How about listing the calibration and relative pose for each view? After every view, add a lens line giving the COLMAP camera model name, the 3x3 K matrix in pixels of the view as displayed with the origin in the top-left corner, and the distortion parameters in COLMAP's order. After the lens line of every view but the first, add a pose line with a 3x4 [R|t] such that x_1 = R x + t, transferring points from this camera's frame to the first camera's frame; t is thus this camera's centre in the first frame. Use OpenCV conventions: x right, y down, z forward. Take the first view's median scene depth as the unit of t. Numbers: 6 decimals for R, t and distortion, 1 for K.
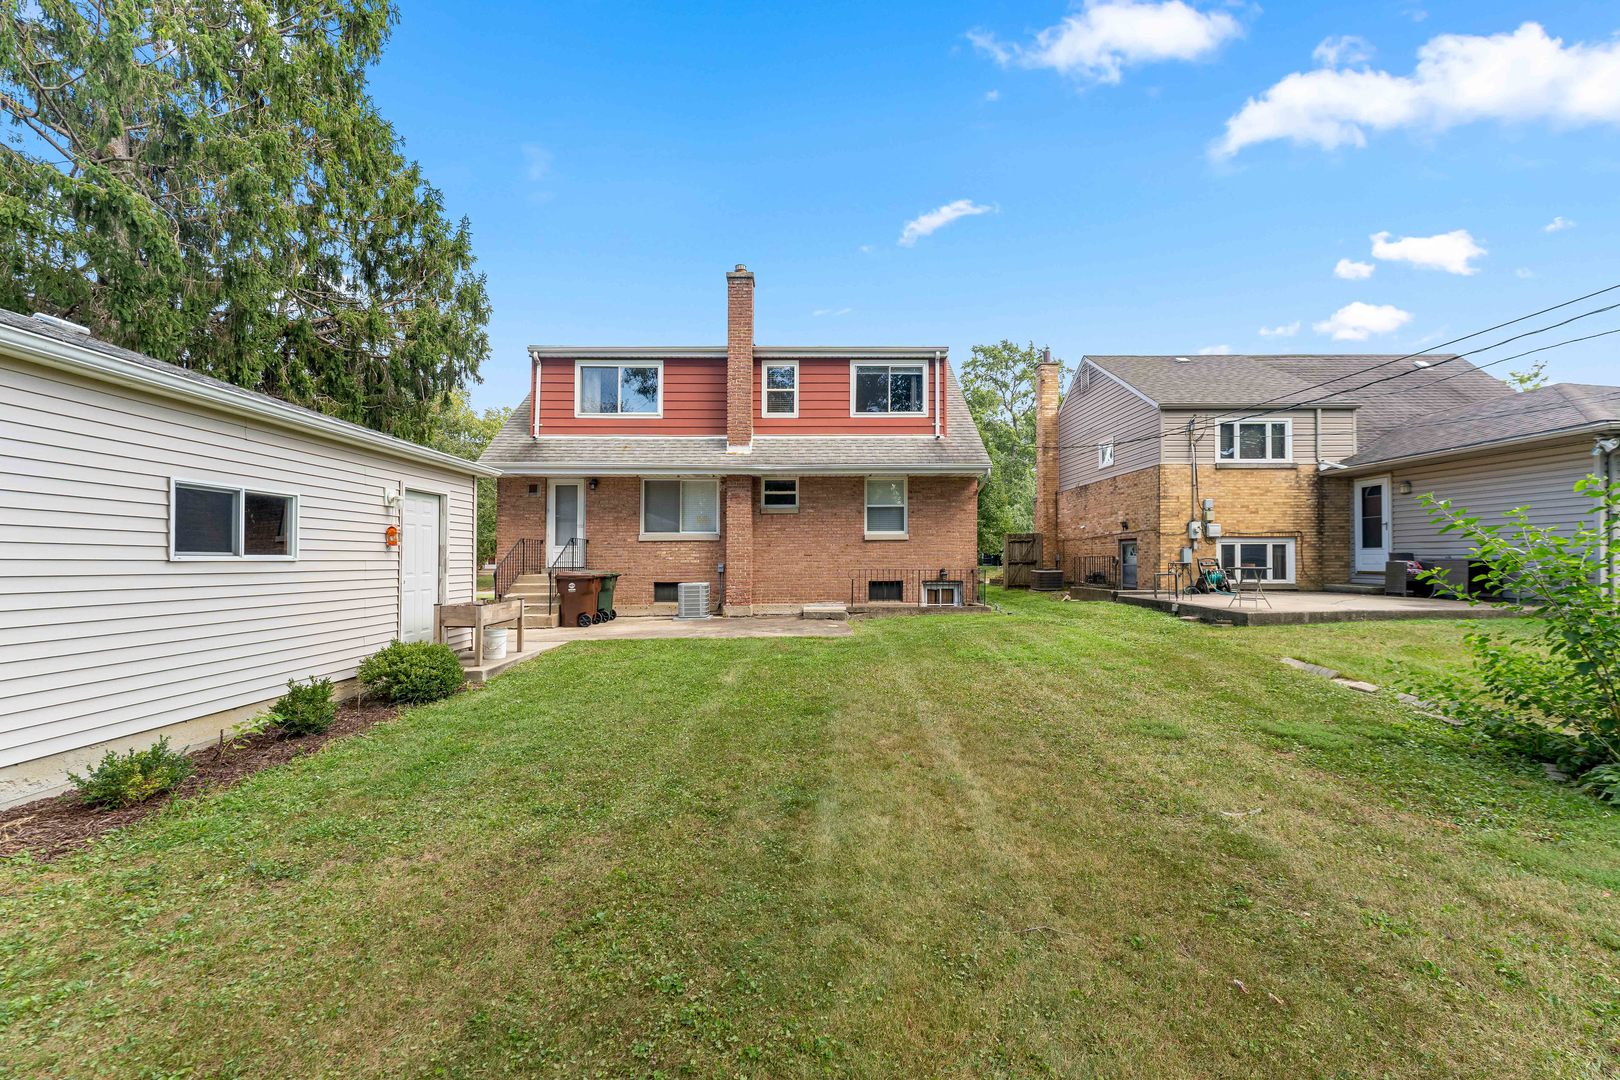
lens RADIAL K [[652.8, 0, 810.4], [0, 652.8, 547.4], [0, 0, 1]] dist [-0.002604, -0.000342]
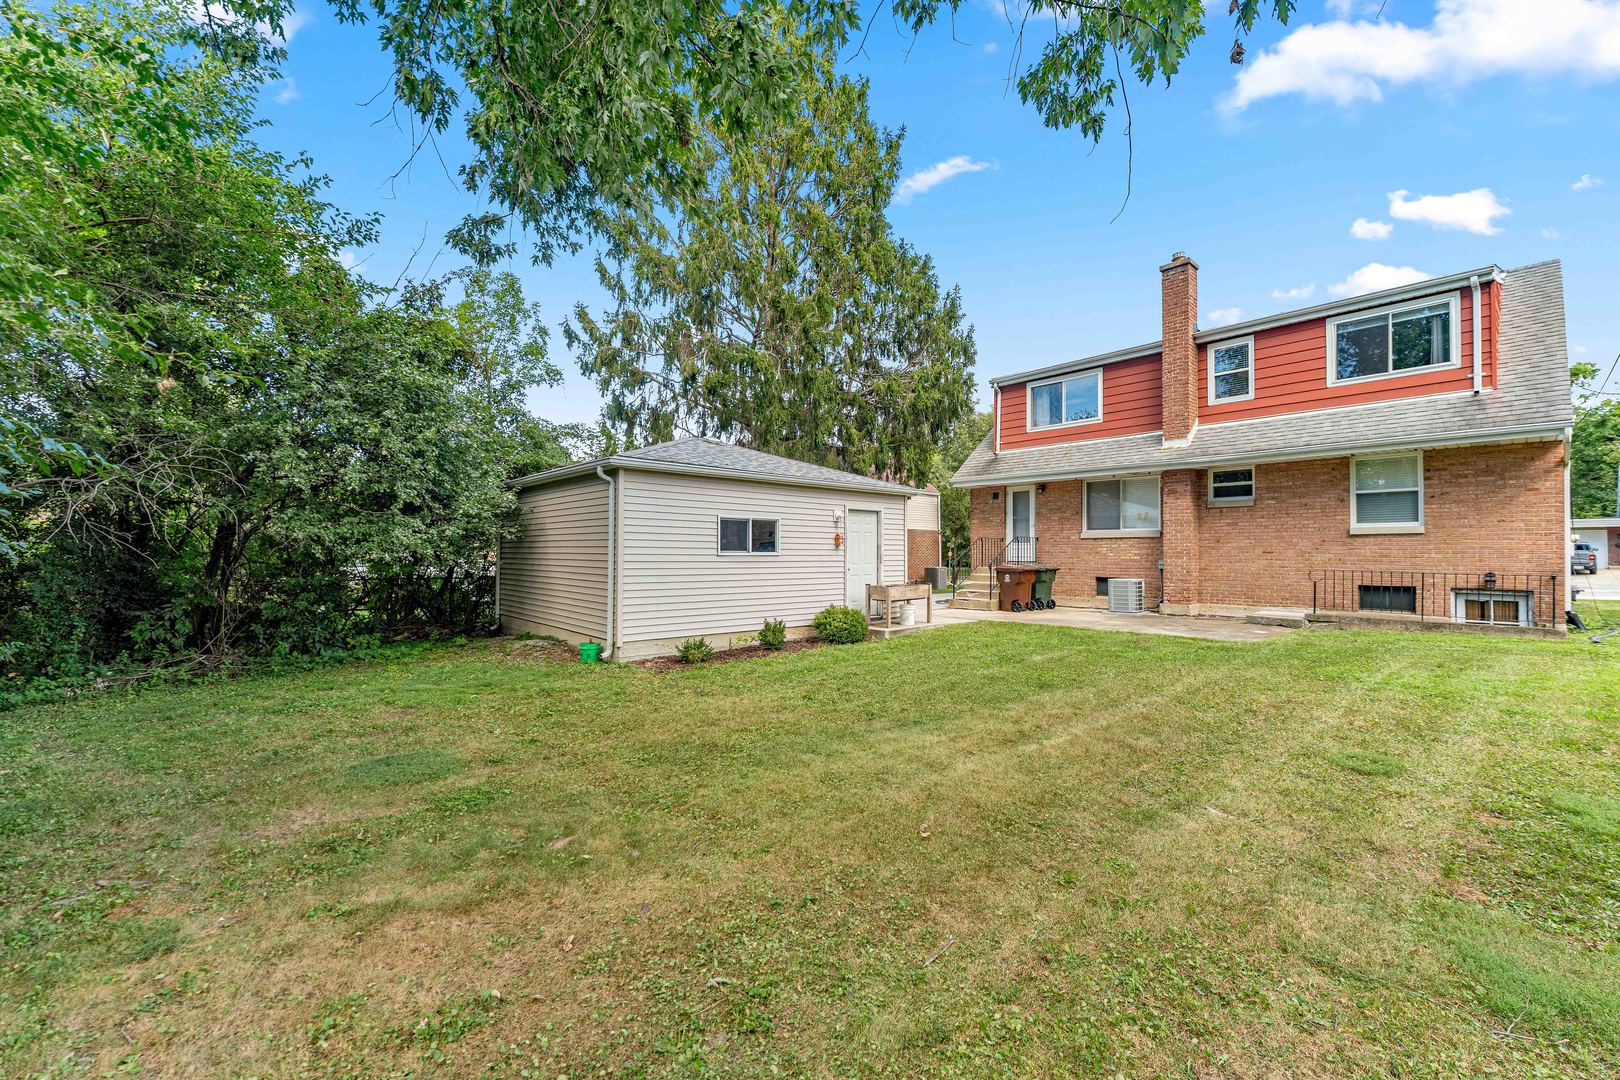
lens RADIAL K [[652.8, 0, 813.9], [0, 652.8, 544.3], [0, 0, 1]] dist [-0.002604, -0.000342]
pose [[0.643479, -0.003333, -0.765456, 0.283260], [0.007231, 0.999972, 0.001725, -0.005204], [0.765430, -0.006645, 0.643485, -0.039020]]
